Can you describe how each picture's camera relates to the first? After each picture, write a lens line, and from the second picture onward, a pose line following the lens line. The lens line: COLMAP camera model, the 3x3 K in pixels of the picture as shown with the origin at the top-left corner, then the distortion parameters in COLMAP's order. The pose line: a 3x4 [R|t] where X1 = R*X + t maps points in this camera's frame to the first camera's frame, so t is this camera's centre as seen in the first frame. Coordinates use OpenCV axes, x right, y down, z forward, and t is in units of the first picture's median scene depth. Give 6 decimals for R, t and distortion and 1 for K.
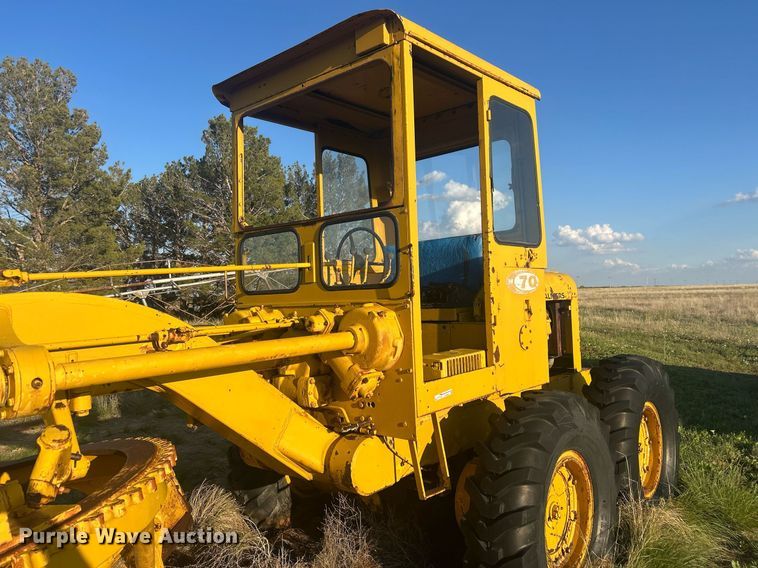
lens RADIAL K [[572.4, 0, 383.0], [0, 572.4, 277.8], [0, 0, 1]] dist [0.026184, -0.007934]
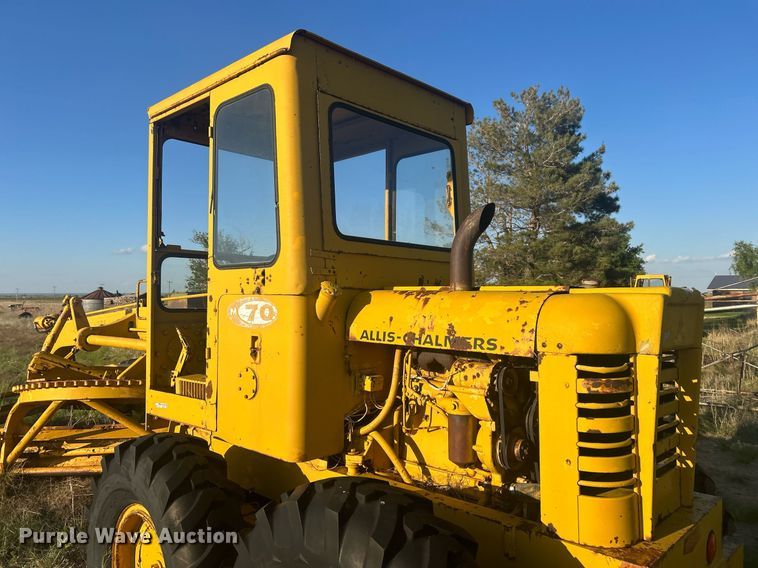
lens RADIAL K [[572.4, 0, 379.5], [0, 572.4, 277.3], [0, 0, 1]] dist [0.026184, -0.007934]
pose [[-0.041456, -0.007189, -0.999114, 1.663643], [0.032184, 0.999446, -0.008527, -0.047007], [0.998622, -0.032509, -0.041202, 1.967690]]
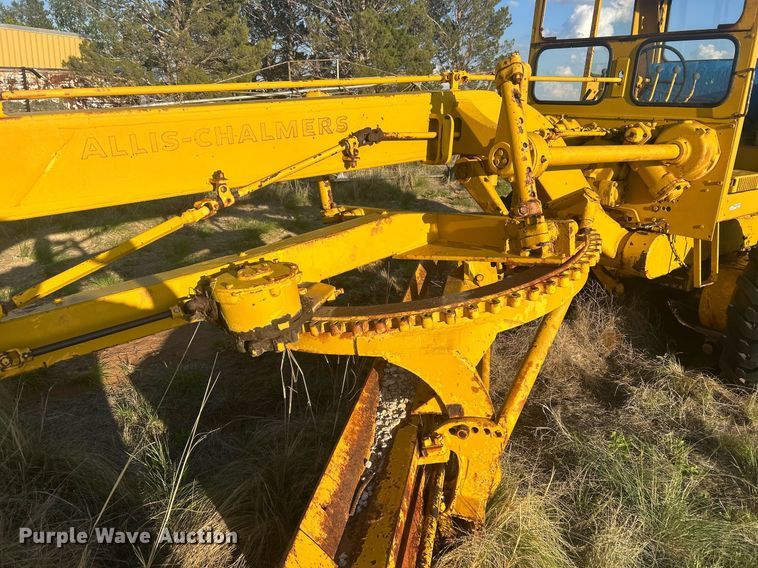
lens RADIAL K [[572.4, 0, 373.8], [0, 572.4, 288.4], [0, 0, 1]] dist [0.026184, -0.007934]
pose [[0.981595, 0.127445, -0.142225, -0.419102], [-0.073738, 0.939921, 0.333332, 0.021387], [0.176162, -0.316710, 0.932020, -0.274582]]
